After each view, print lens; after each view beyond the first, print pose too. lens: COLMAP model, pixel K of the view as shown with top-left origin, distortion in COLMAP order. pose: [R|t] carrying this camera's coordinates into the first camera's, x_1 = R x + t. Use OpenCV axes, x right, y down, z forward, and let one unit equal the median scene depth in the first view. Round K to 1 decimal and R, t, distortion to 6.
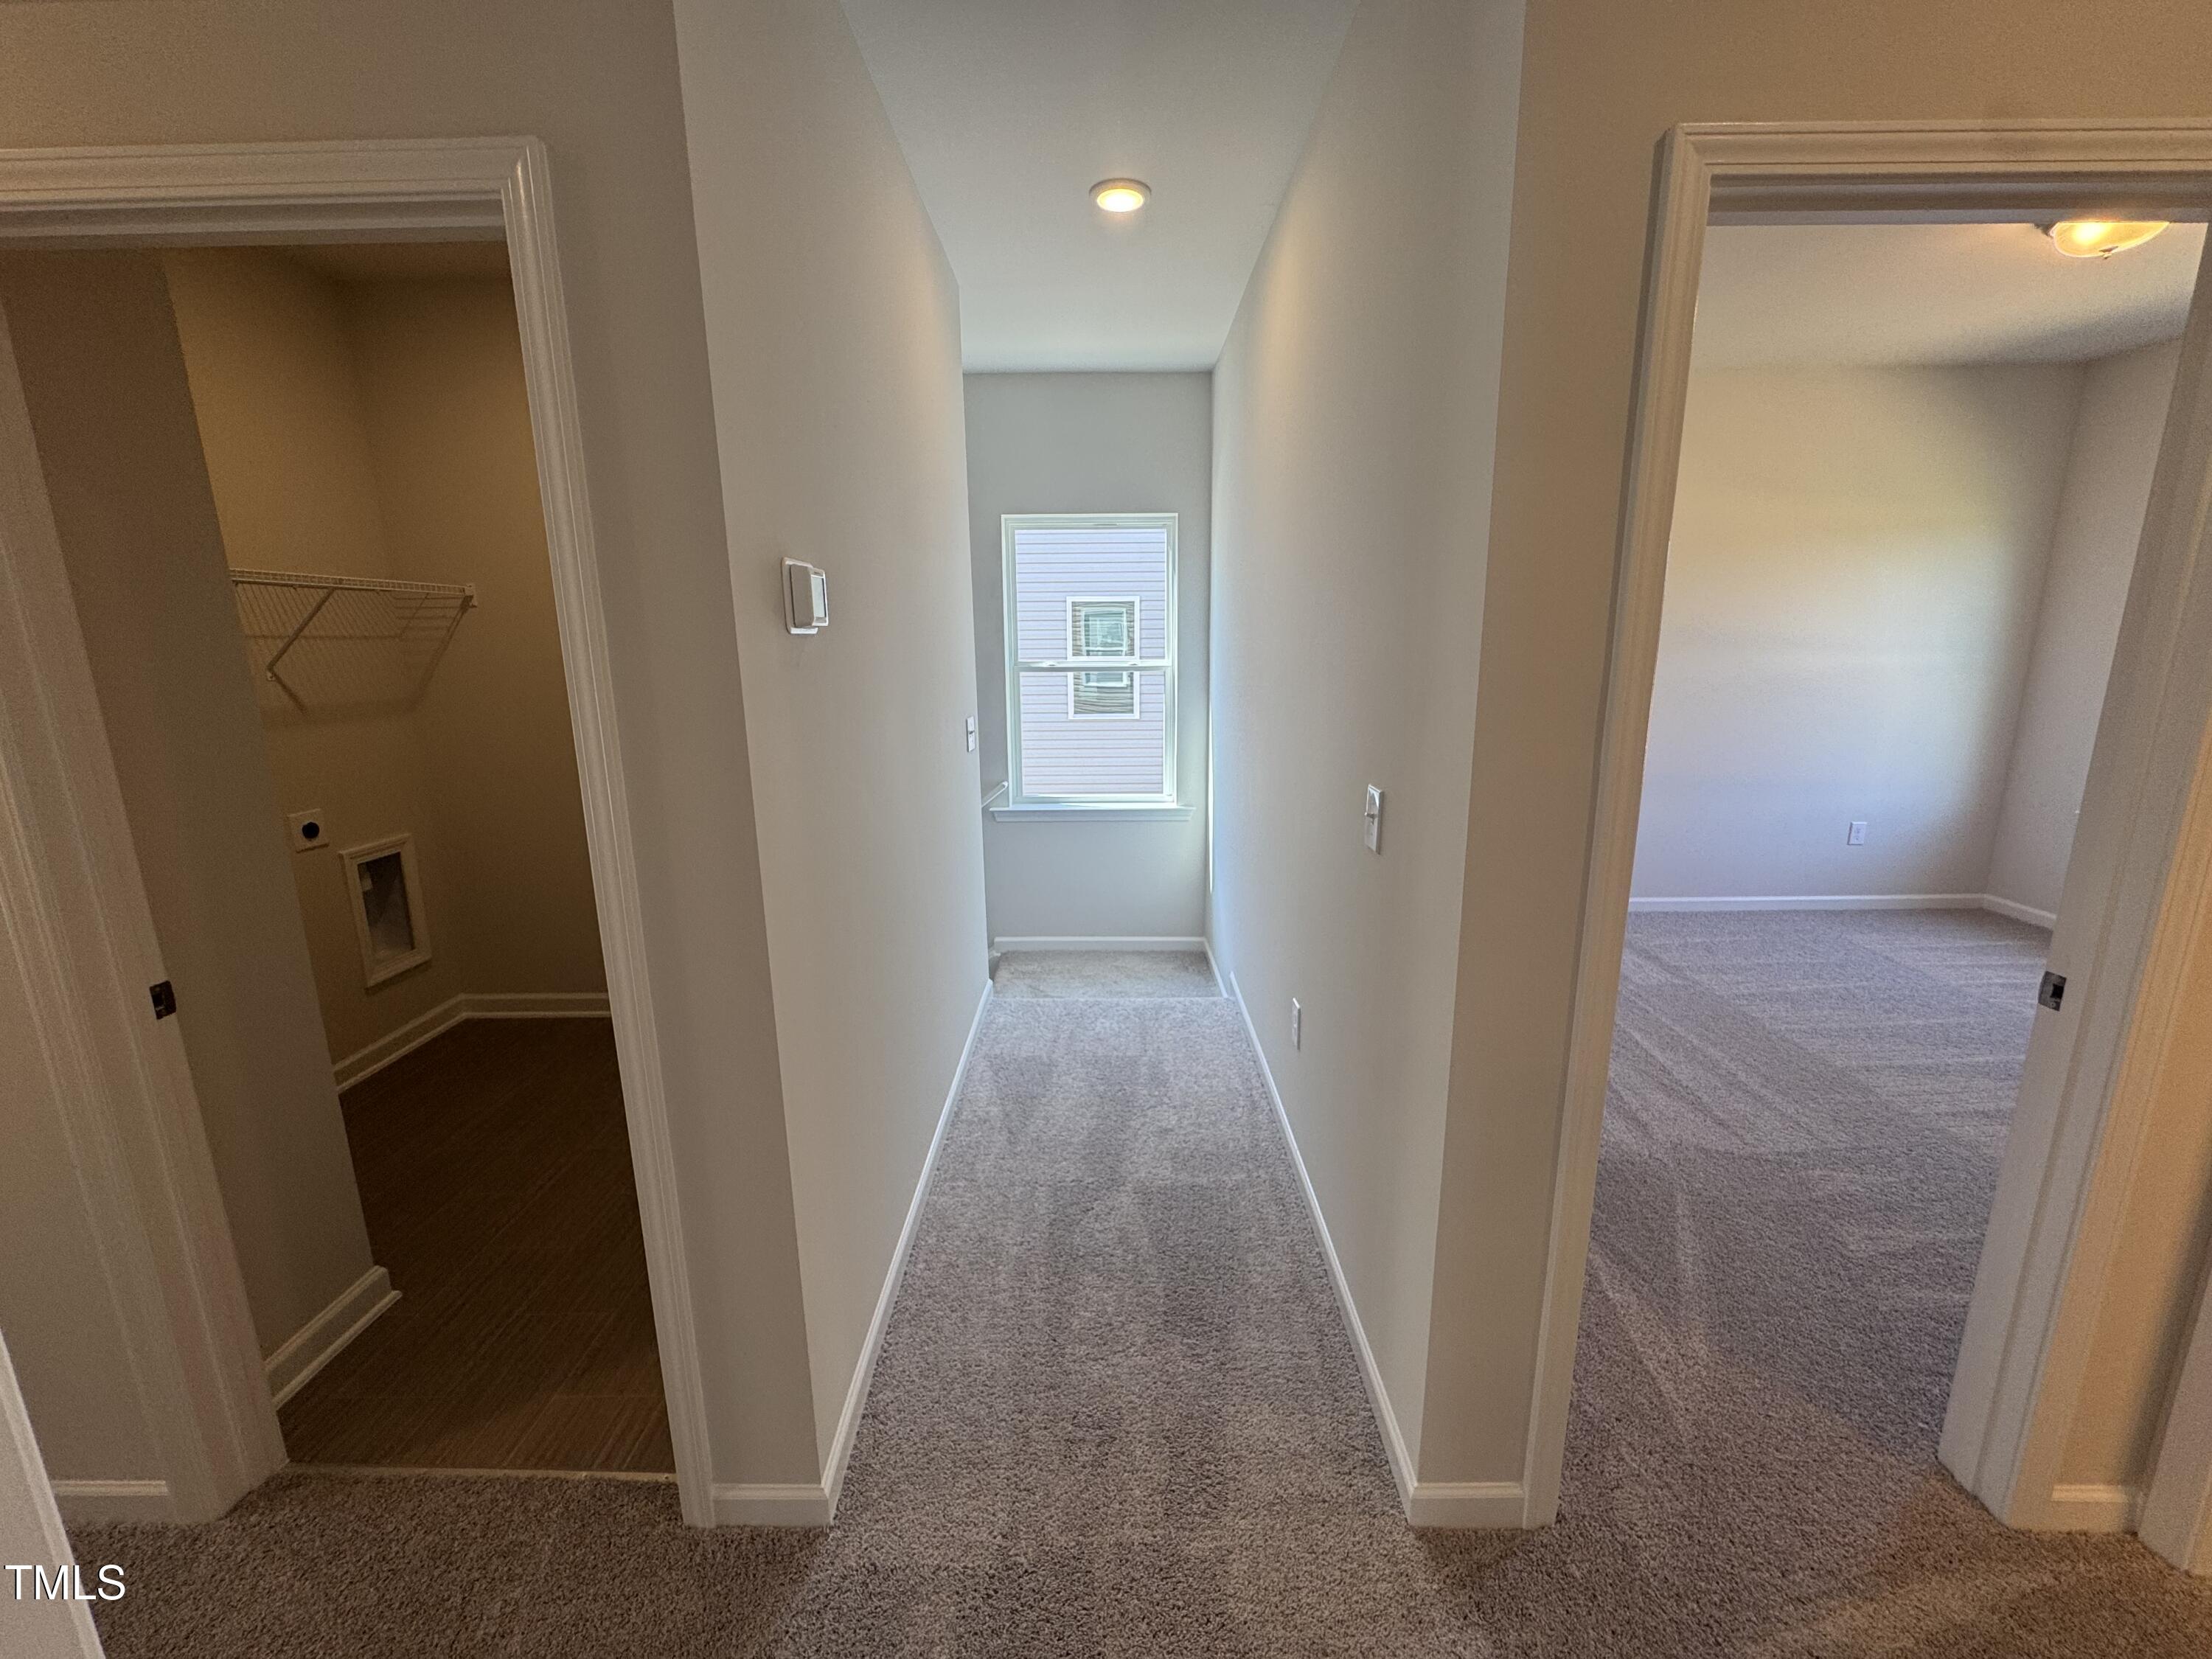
lens RADIAL K [[886.5, 0, 1099.6], [0, 886.5, 819.5], [0, 0, 1]] dist [-0.006329, 0.000561]
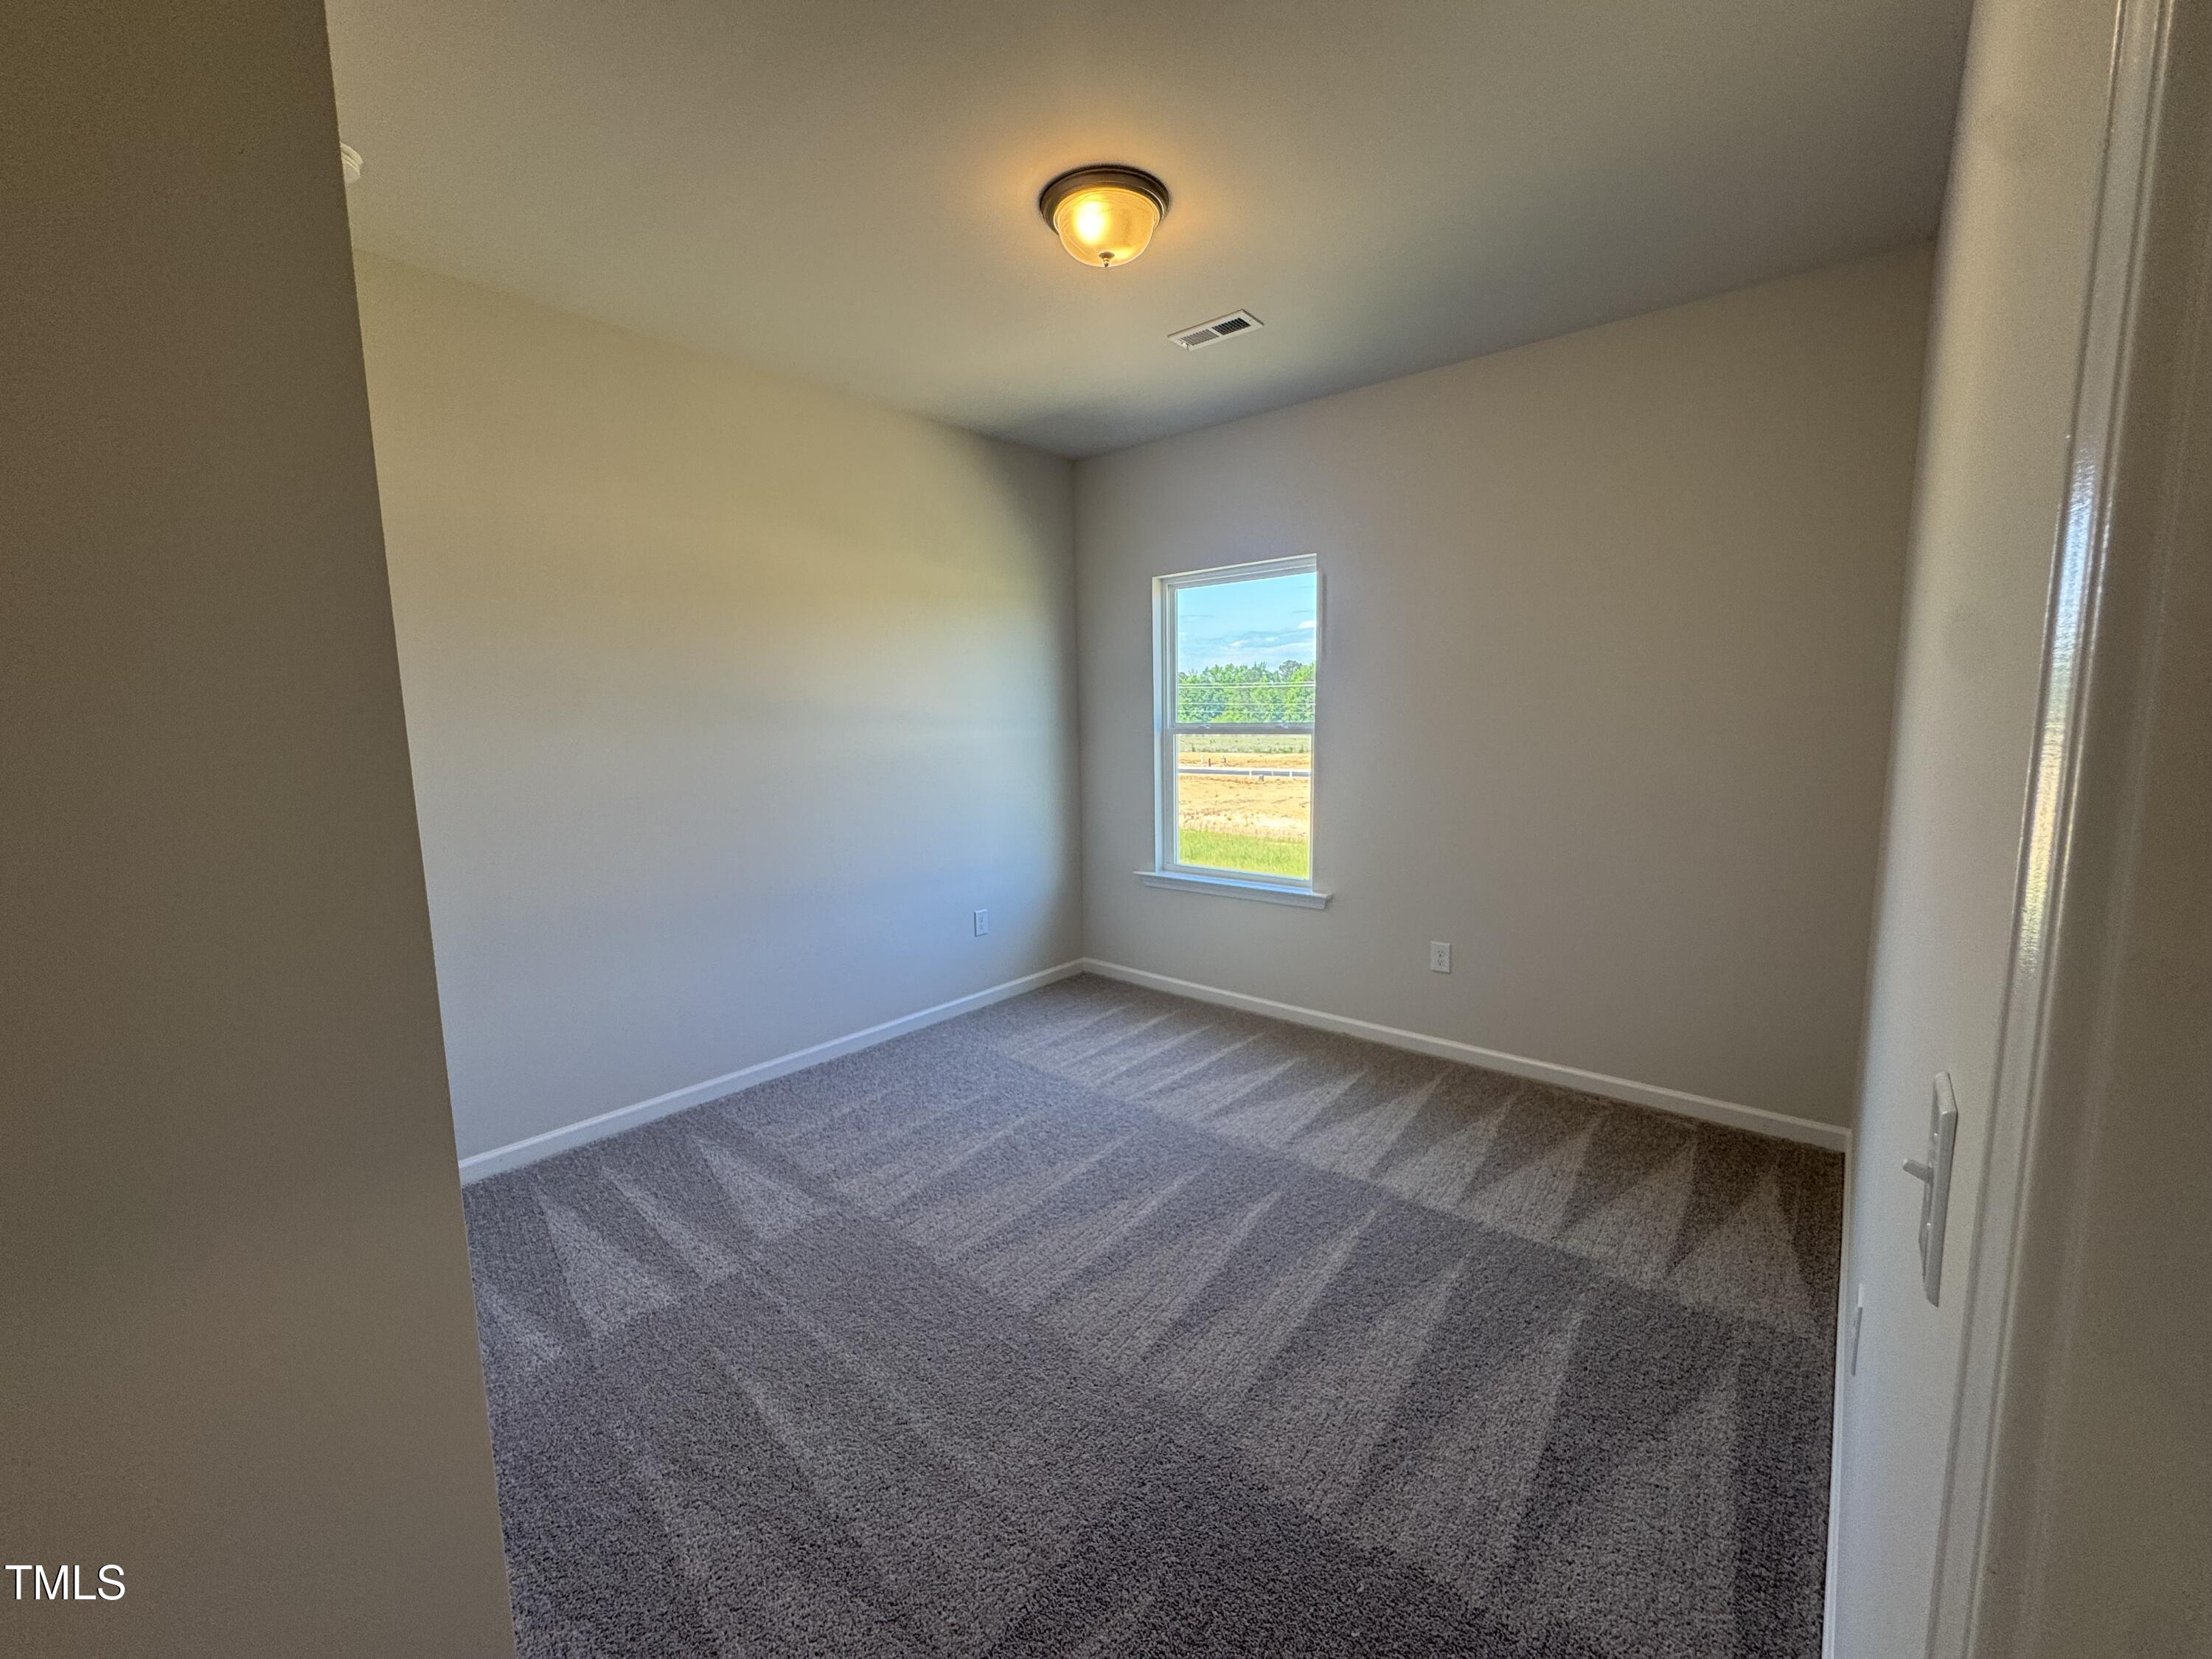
lens RADIAL K [[886.5, 0, 1102.3], [0, 886.5, 827.9], [0, 0, 1]] dist [-0.006329, 0.000561]
pose [[0.642931, -0.096755, 0.759788, 0.303911], [0.161798, 0.986760, -0.011254, -0.062303], [-0.748639, 0.130168, 0.650073, 0.359197]]
